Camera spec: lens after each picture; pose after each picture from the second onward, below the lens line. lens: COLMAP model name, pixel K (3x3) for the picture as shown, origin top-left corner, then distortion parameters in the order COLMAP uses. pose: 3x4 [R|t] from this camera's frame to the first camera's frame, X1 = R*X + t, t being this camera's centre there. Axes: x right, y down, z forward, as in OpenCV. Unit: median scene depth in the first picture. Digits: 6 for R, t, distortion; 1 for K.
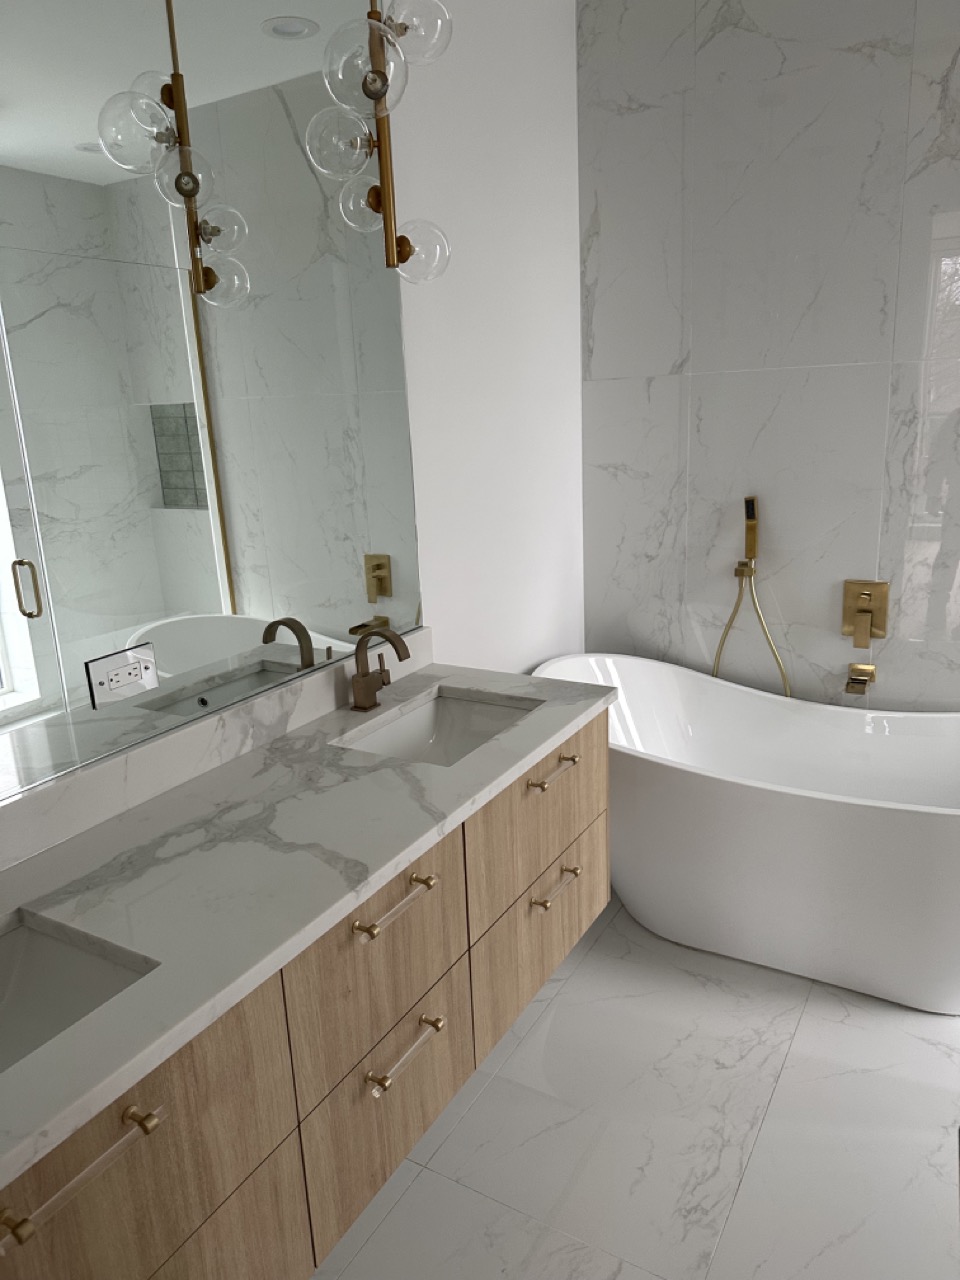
lens RADIAL K [[905.0, 0, 481.9], [0, 905.0, 639.0], [0, 0, 1]] dist [-0.010717, 0.001827]
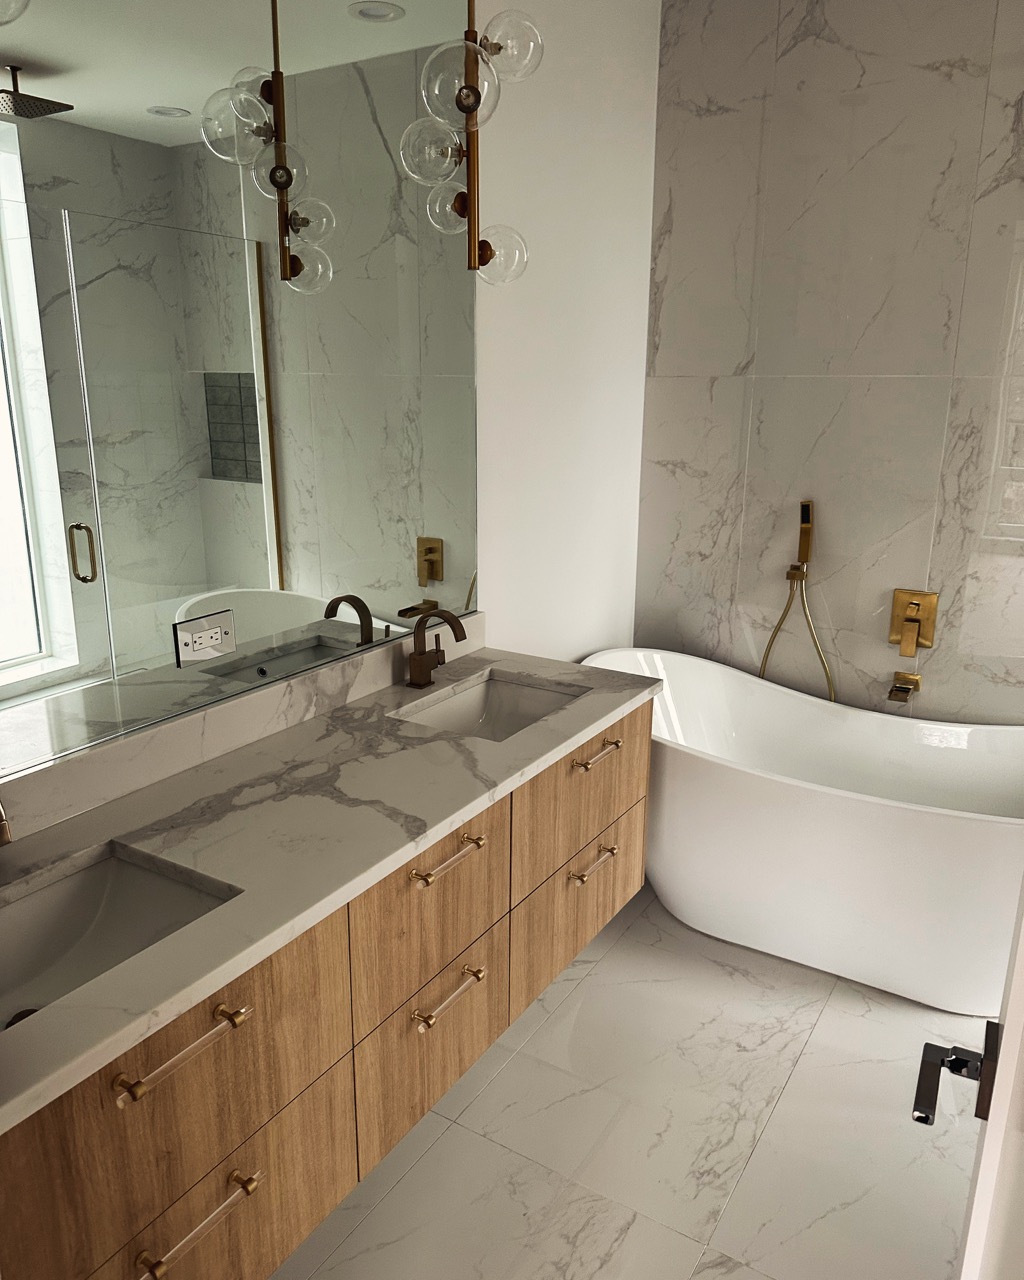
lens RADIAL K [[962.7, 0, 508.7], [0, 962.7, 641.6], [0, 0, 1]] dist [0.004202, -0.011437]
pose [[0.998320, 0.055991, -0.014909, -0.012834], [-0.055848, 0.998391, 0.009870, 0.009190], [0.015438, -0.009020, 0.999840, -0.107083]]
